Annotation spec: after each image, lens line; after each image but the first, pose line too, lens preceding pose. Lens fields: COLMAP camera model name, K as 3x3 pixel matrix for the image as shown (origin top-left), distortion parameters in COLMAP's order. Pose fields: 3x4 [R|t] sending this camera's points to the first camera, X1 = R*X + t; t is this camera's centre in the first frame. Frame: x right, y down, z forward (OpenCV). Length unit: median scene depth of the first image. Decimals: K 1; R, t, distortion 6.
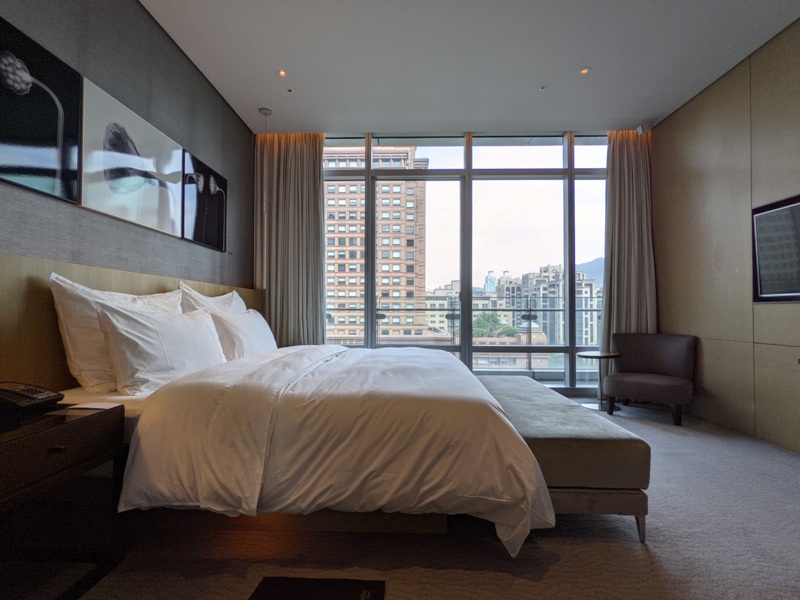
lens RADIAL K [[385.9, 0, 397.9], [0, 385.9, 303.8], [0, 0, 1]] dist [-0.002536, 0.002266]
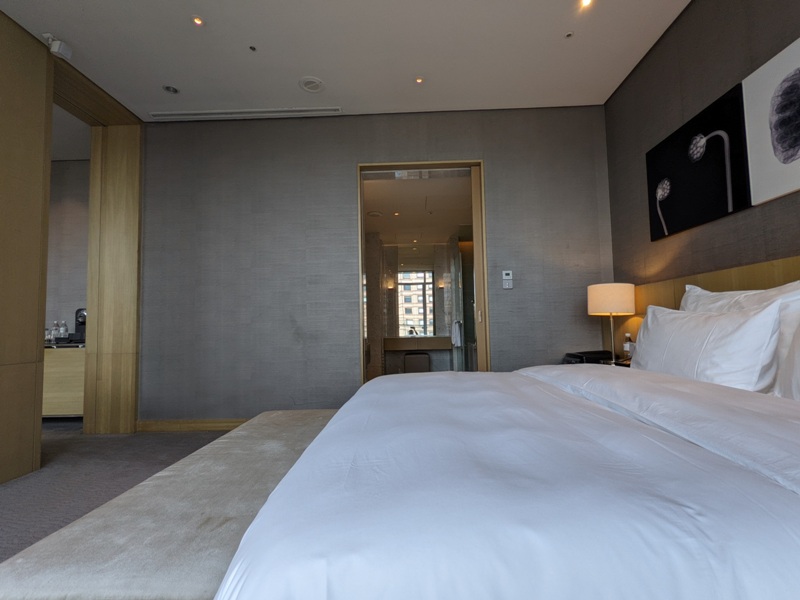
lens RADIAL K [[385.9, 0, 397.9], [0, 385.9, 303.8], [0, 0, 1]] dist [-0.002536, 0.002266]
pose [[-0.999818, 0.019025, -0.001101, 0.098929], [0.019050, 0.996244, -0.084466, 0.060992], [-0.000510, -0.084471, -0.996426, 1.783897]]
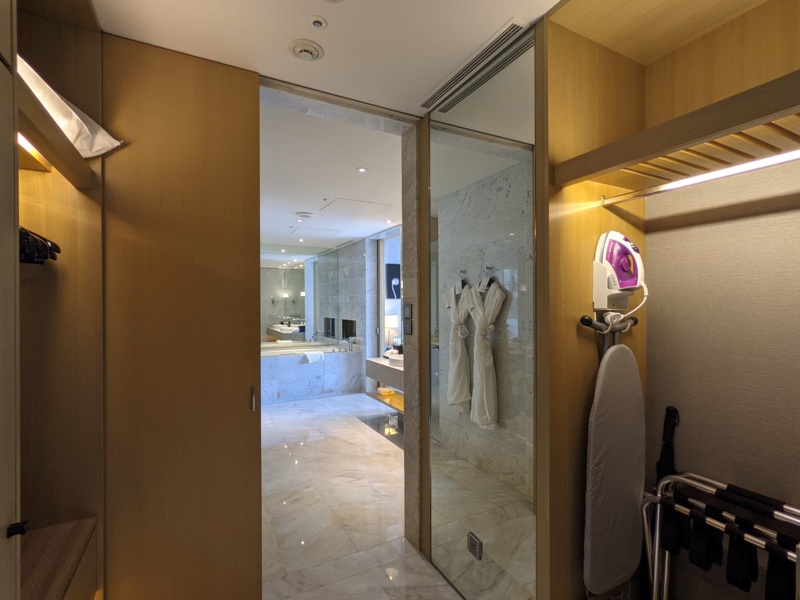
lens RADIAL K [[385.9, 0, 397.9], [0, 385.9, 303.8], [0, 0, 1]] dist [-0.002536, 0.002266]
pose [[0.493535, -0.002466, -0.869722, 2.172981], [0.022920, 0.999686, 0.010171, -0.226104], [0.869424, -0.024954, 0.493436, -1.042010]]
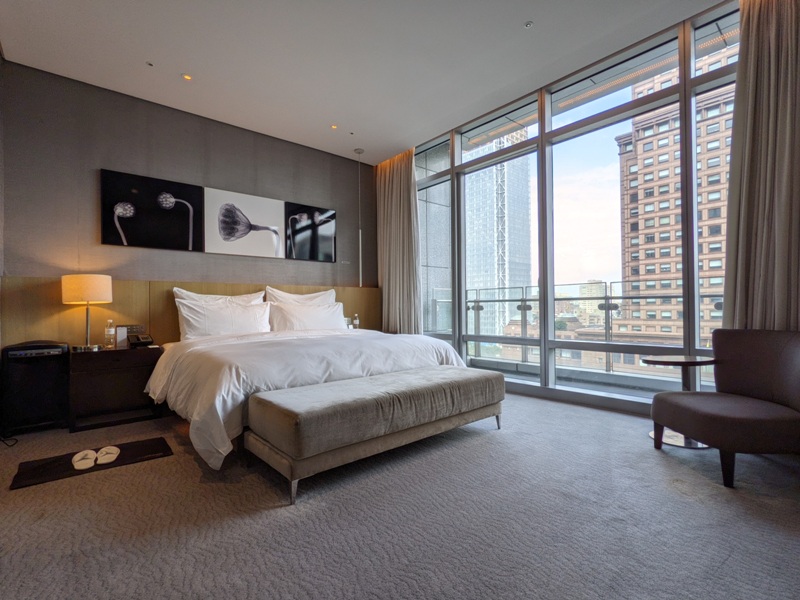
lens RADIAL K [[385.9, 0, 397.9], [0, 385.9, 303.8], [0, 0, 1]] dist [-0.002536, 0.002266]
pose [[0.675793, -0.016753, -0.736901, 1.189893], [0.027528, 0.999618, 0.002520, 0.031210], [0.736577, -0.021988, 0.675996, 0.342288]]
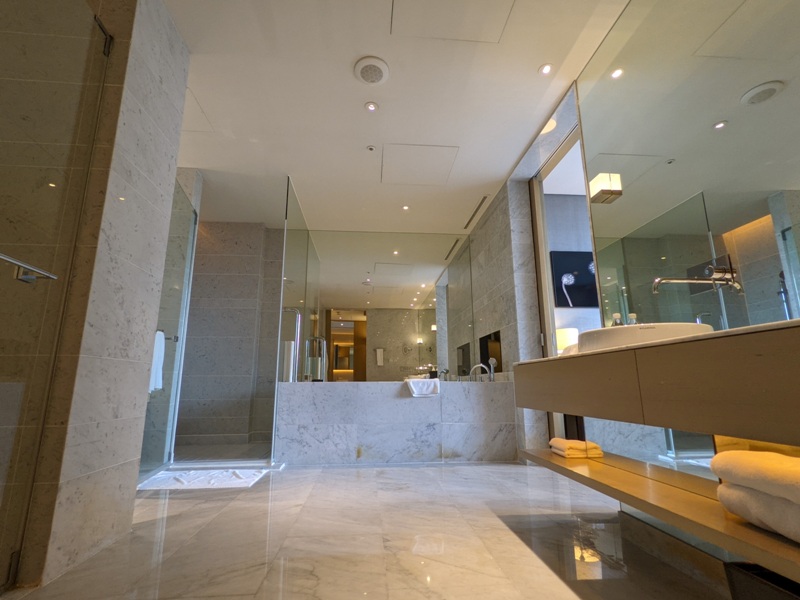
lens RADIAL K [[385.9, 0, 397.9], [0, 385.9, 303.8], [0, 0, 1]] dist [-0.002536, 0.002266]
pose [[0.108730, -0.208034, -0.972060, 1.091324], [0.024935, 0.978120, -0.206542, 0.135222], [0.993759, -0.001781, 0.111538, -0.514557]]
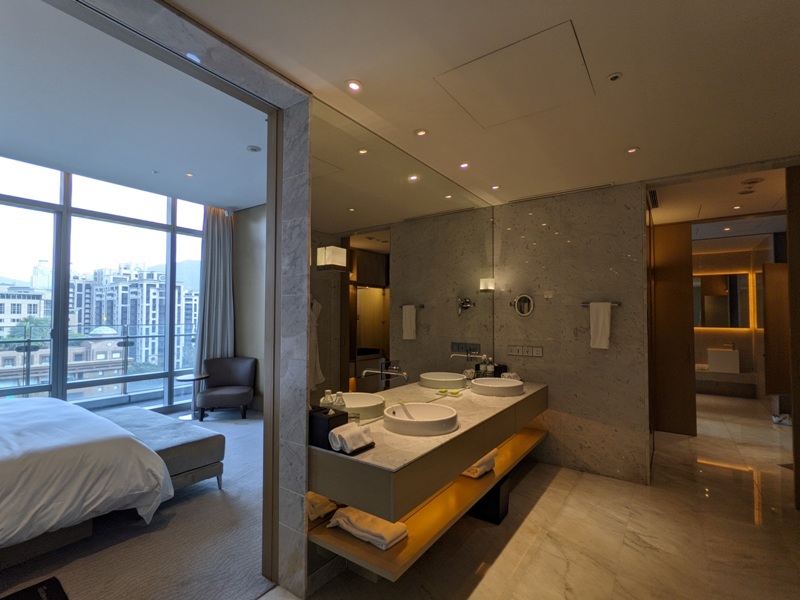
lens RADIAL K [[385.9, 0, 397.9], [0, 385.9, 303.8], [0, 0, 1]] dist [-0.002536, 0.002266]
pose [[0.555701, 0.022225, 0.831085, -0.336363], [-0.017272, 0.999735, -0.015187, -0.194970], [-0.831203, -0.005915, 0.555937, -0.547990]]
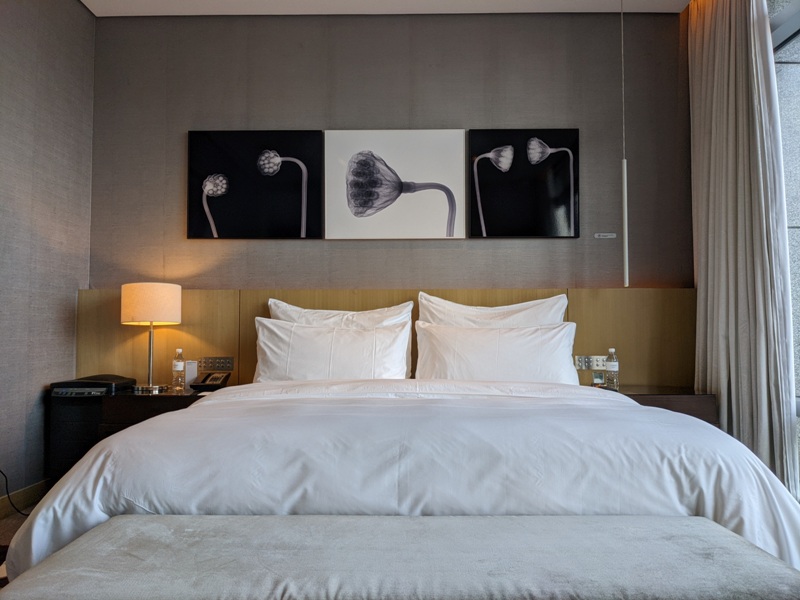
lens RADIAL K [[629.9, 0, 400.0], [0, 629.9, 300.0], [0, 0, 1]] dist [0.068921, -0.103166]
pose [[0.025228, -0.051675, -0.998345, 1.016580], [0.022400, 0.998442, -0.051114, 0.036189], [0.999431, -0.021073, 0.026346, 1.059957]]
